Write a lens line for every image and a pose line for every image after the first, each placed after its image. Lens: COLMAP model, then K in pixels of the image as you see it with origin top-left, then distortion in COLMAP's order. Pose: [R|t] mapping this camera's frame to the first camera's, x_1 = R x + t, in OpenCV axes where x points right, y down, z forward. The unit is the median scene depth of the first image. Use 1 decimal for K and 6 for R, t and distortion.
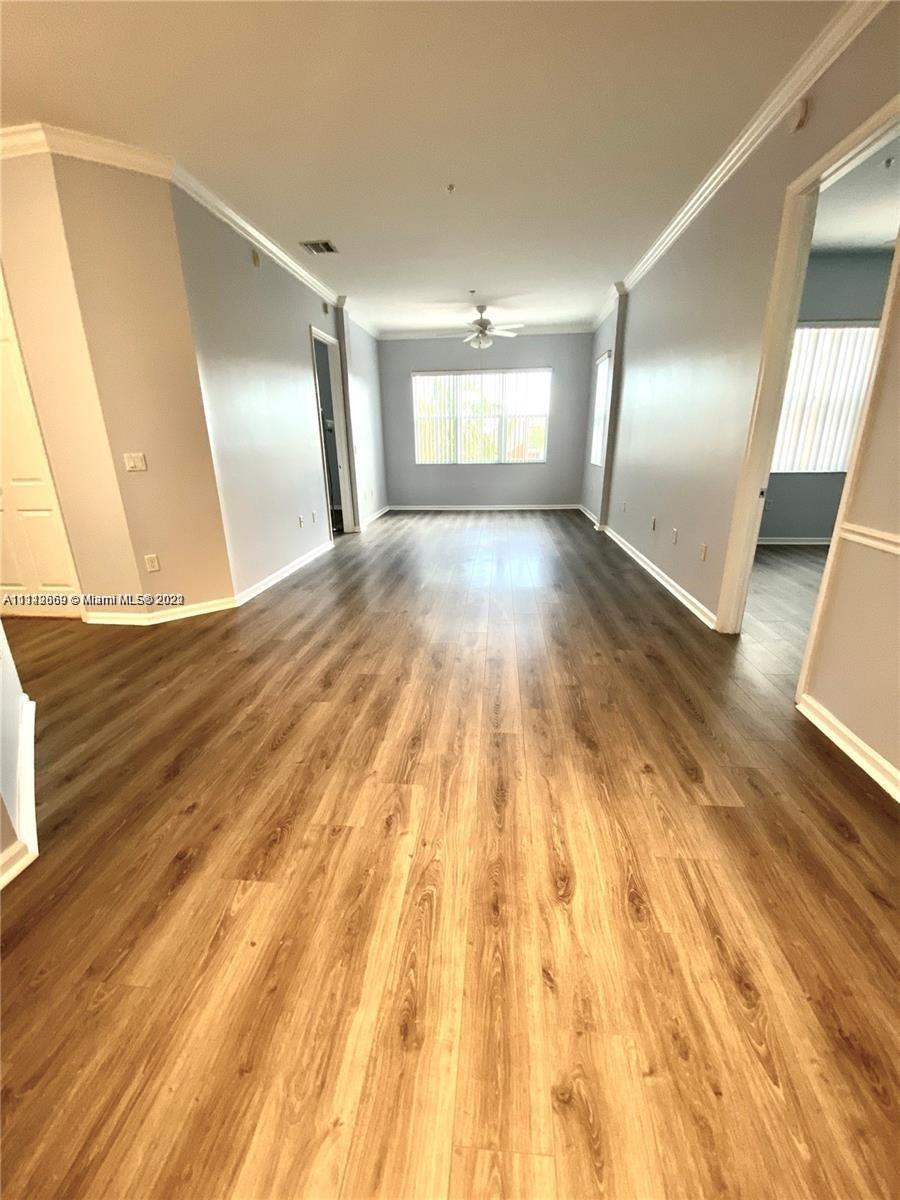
lens RADIAL K [[489.0, 0, 450.0], [0, 489.0, 600.0], [0, 0, 1]] dist [0.009357, -0.013757]
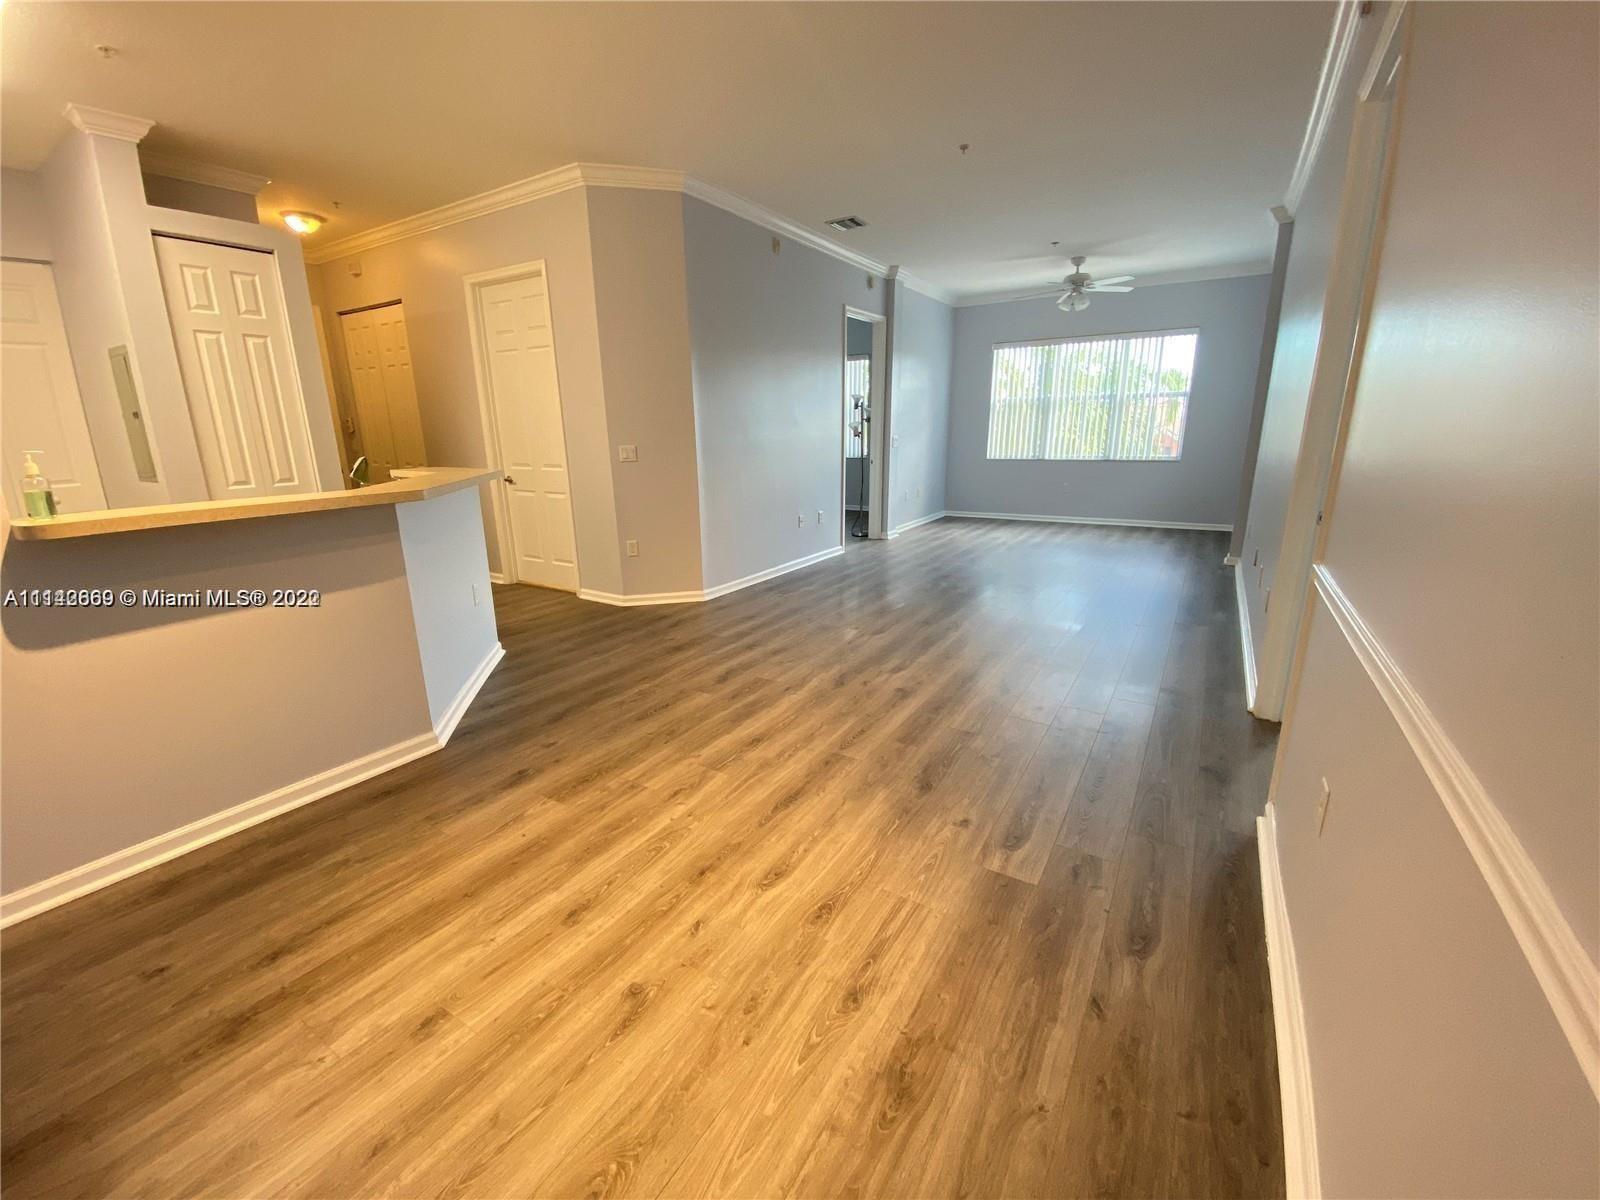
lens RADIAL K [[643.4, 0, 804.6], [0, 643.4, 606.2], [0, 0, 1]] dist [0.011322, -0.000043]
pose [[0.897689, 0.122055, -0.423387, 0.539811], [-0.138898, 0.990266, -0.009023, 0.015195], [0.418164, 0.066908, 0.905904, -0.157519]]
